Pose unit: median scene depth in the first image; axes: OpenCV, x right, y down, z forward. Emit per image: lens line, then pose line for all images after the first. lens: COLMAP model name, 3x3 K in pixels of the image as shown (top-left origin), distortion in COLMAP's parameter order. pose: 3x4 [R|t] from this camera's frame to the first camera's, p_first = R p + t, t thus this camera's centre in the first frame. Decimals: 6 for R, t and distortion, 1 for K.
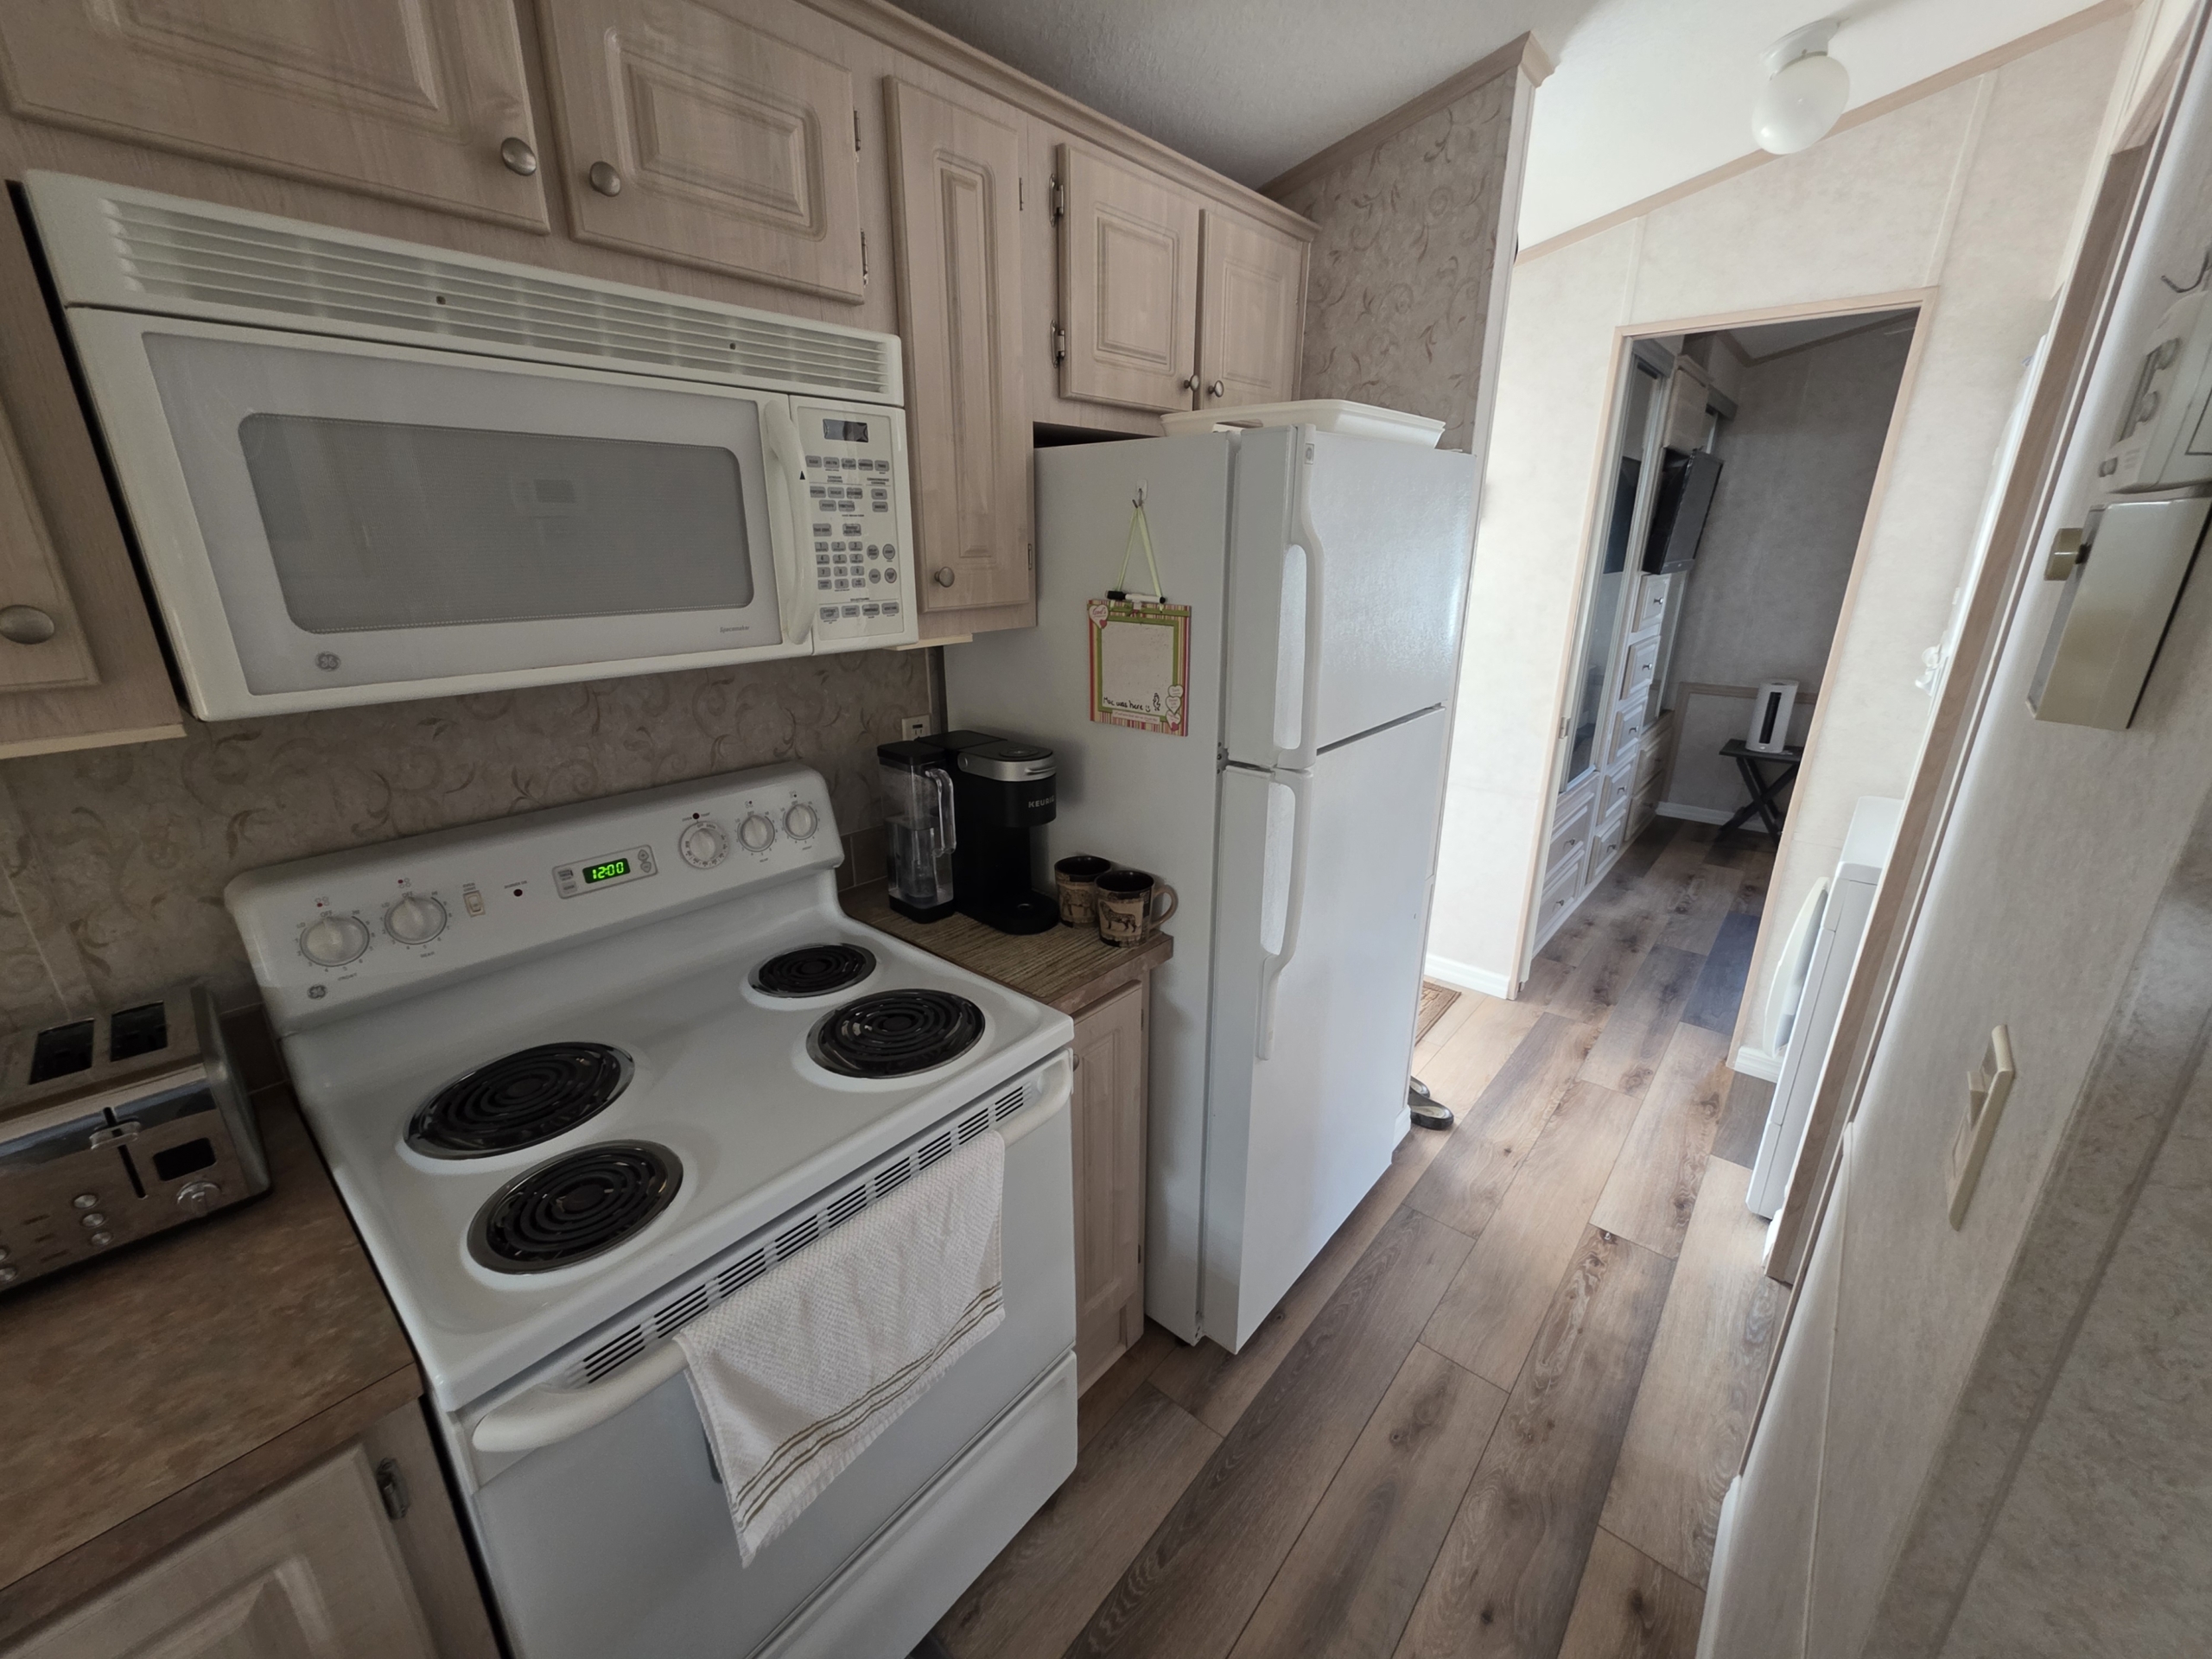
lens RADIAL K [[884.4, 0, 1102.8], [0, 884.4, 824.7], [0, 0, 1]] dist [-0.000435, 0.000997]
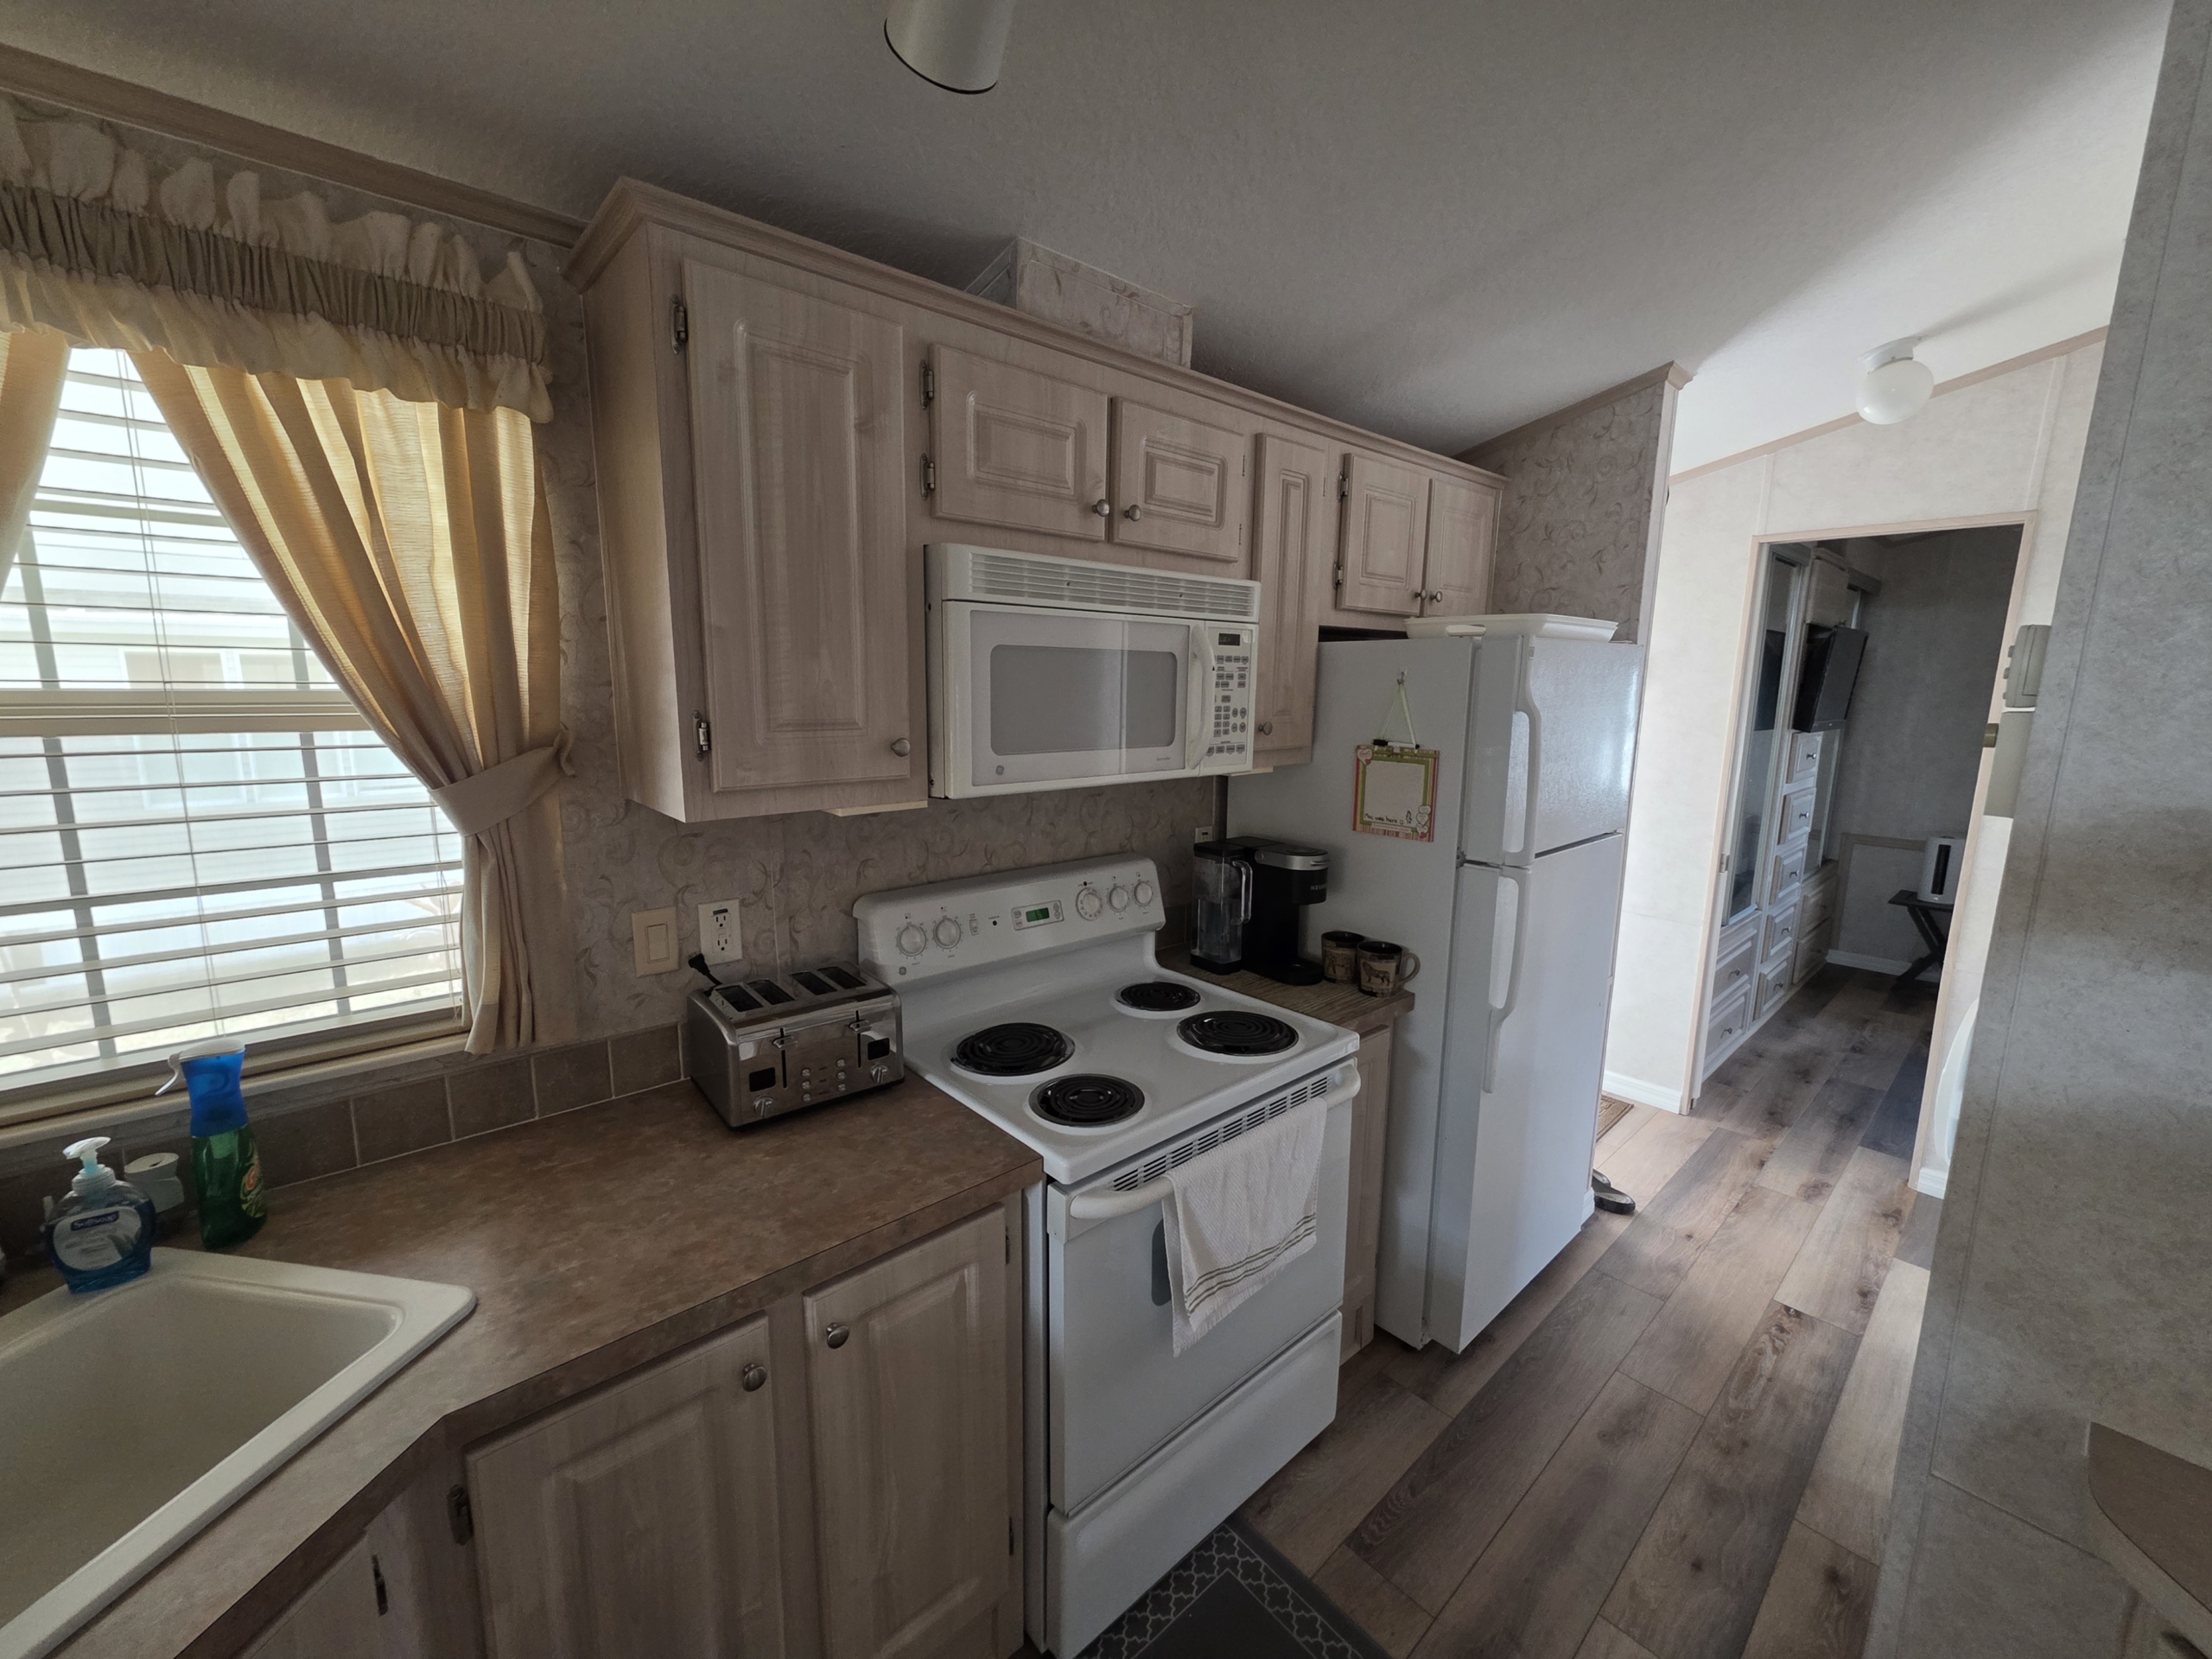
lens RADIAL K [[884.4, 0, 1100.0], [0, 884.4, 826.8], [0, 0, 1]] dist [-0.000435, 0.000997]
pose [[0.990412, 0.032722, -0.134213, -0.214027], [-0.052900, 0.987322, -0.149657, 0.101351], [0.127614, 0.155322, 0.979586, -0.391286]]
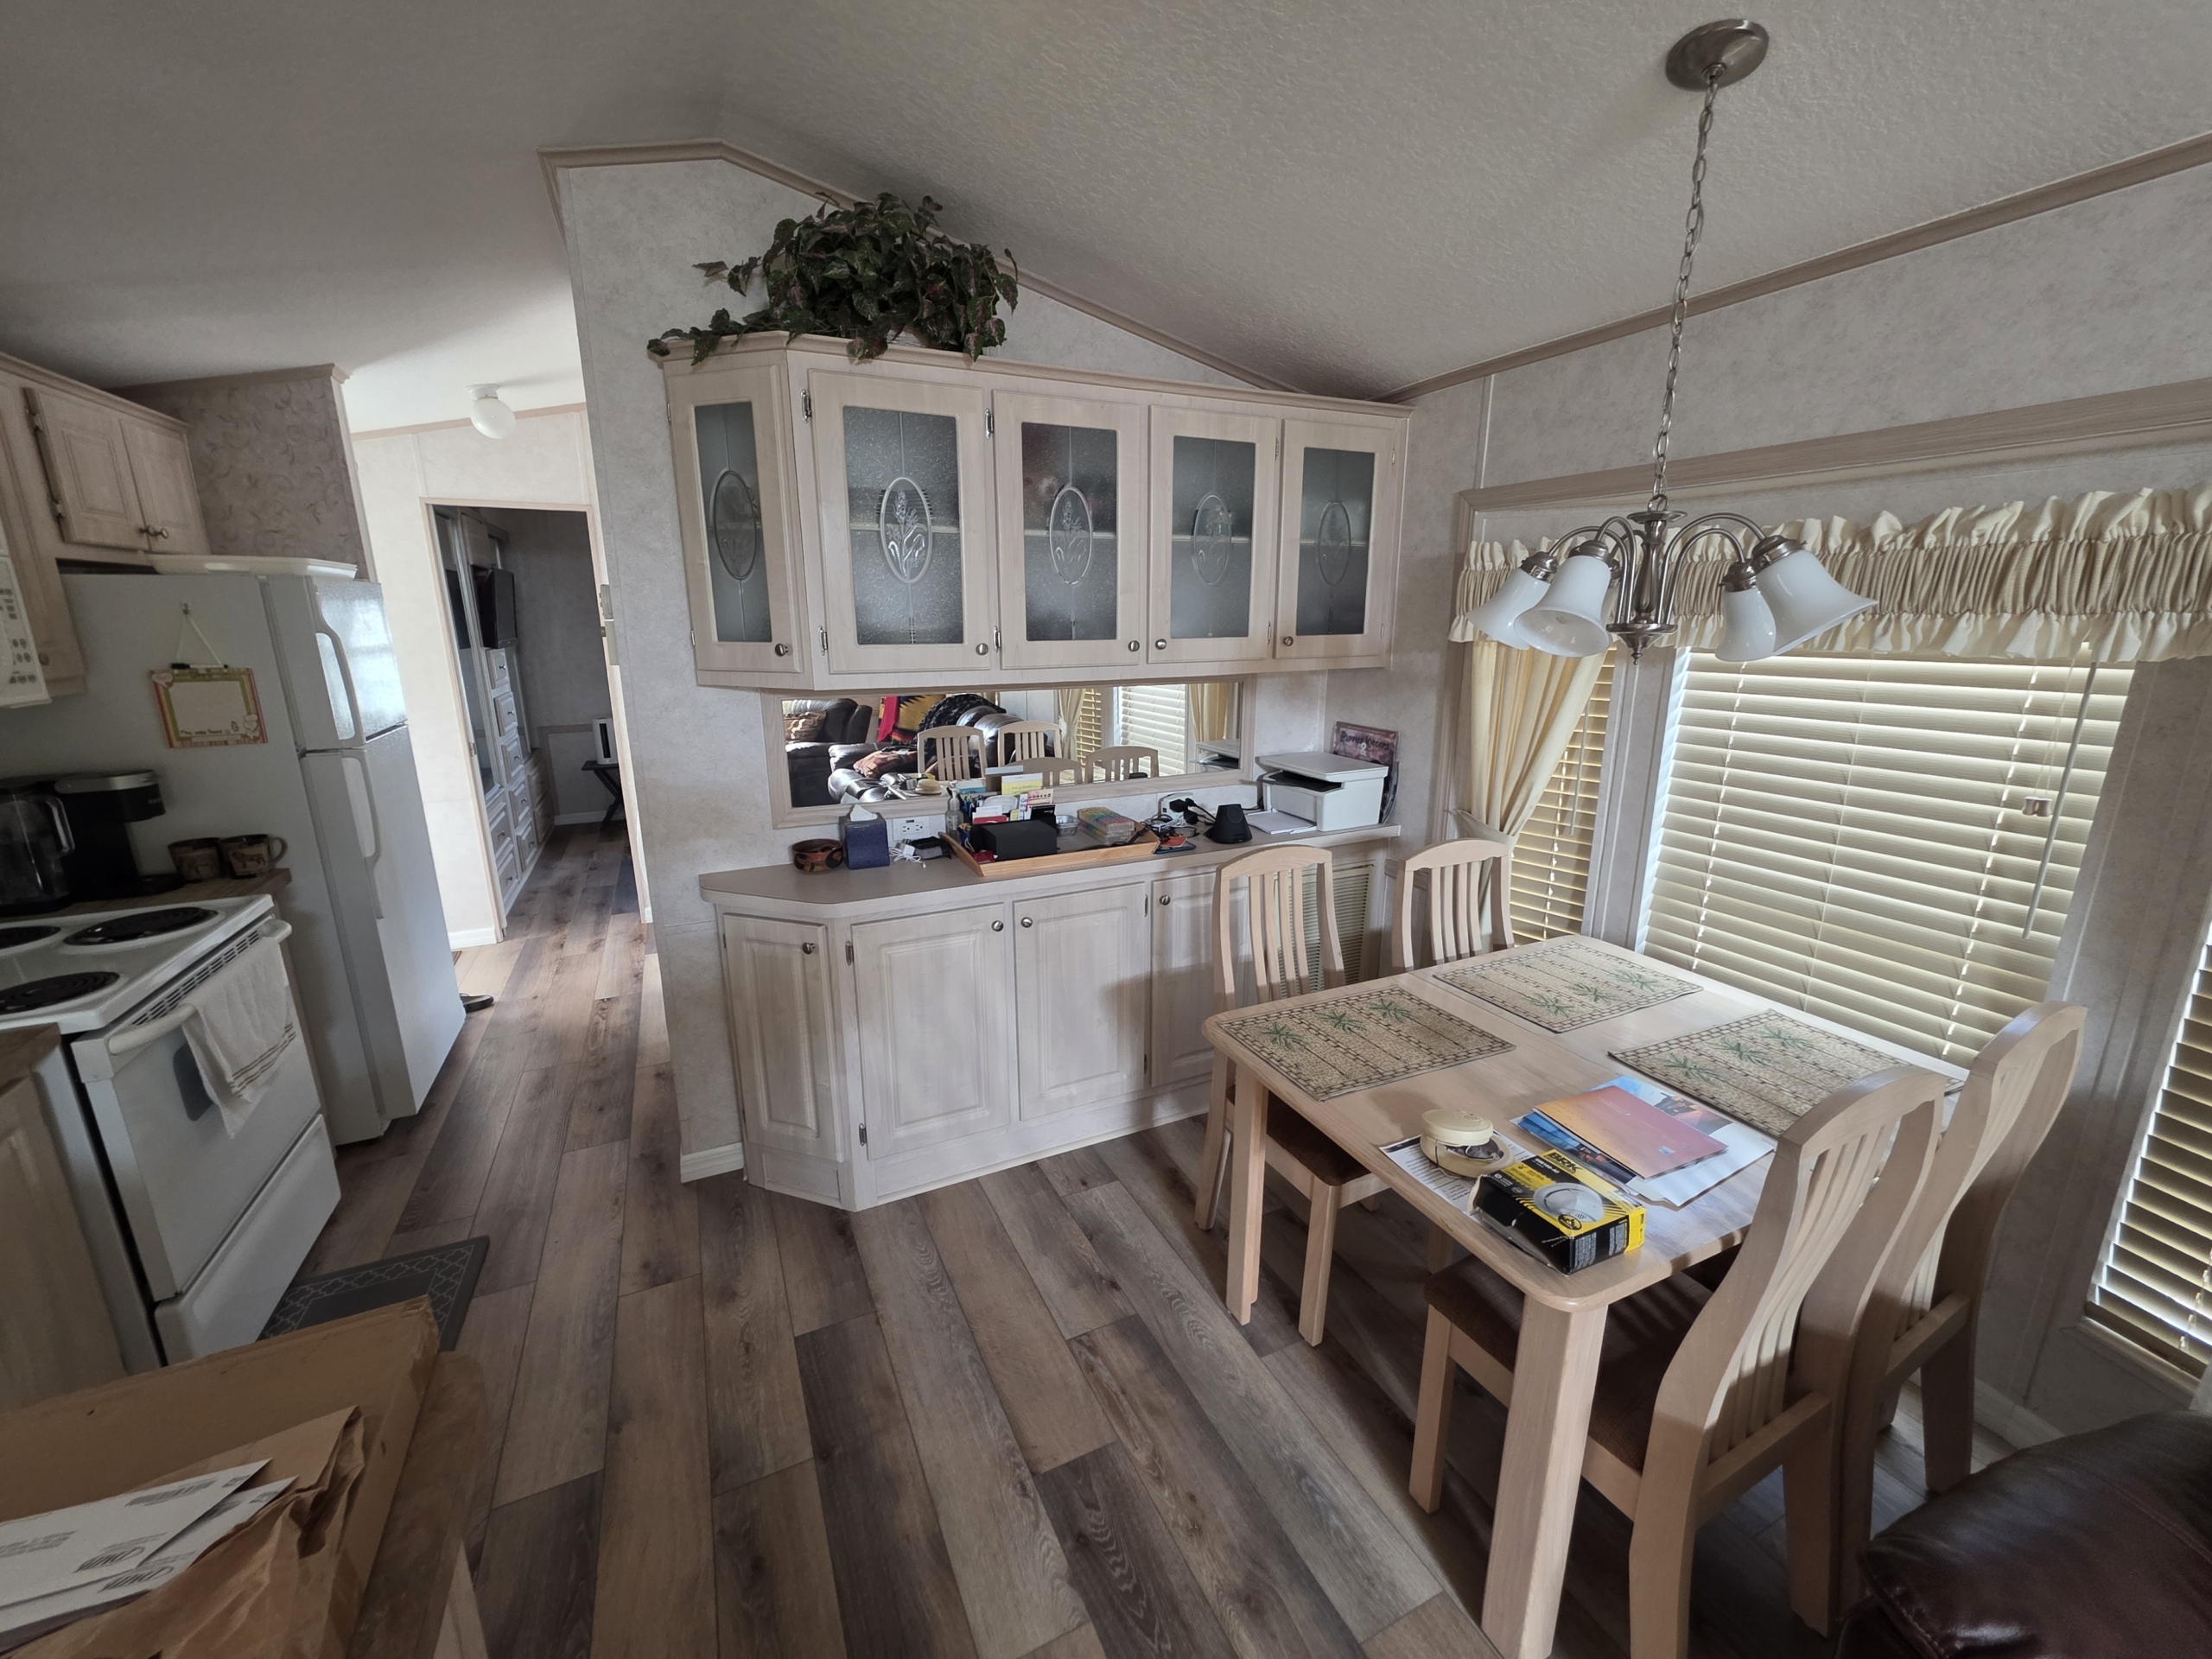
lens RADIAL K [[884.4, 0, 1106.8], [0, 884.4, 826.7], [0, 0, 1]] dist [-0.000435, 0.000997]
pose [[0.404798, -0.215880, 0.888557, -0.733355], [0.289960, 0.951887, 0.099170, 0.324572], [-0.867215, 0.217502, 0.447918, -1.046624]]
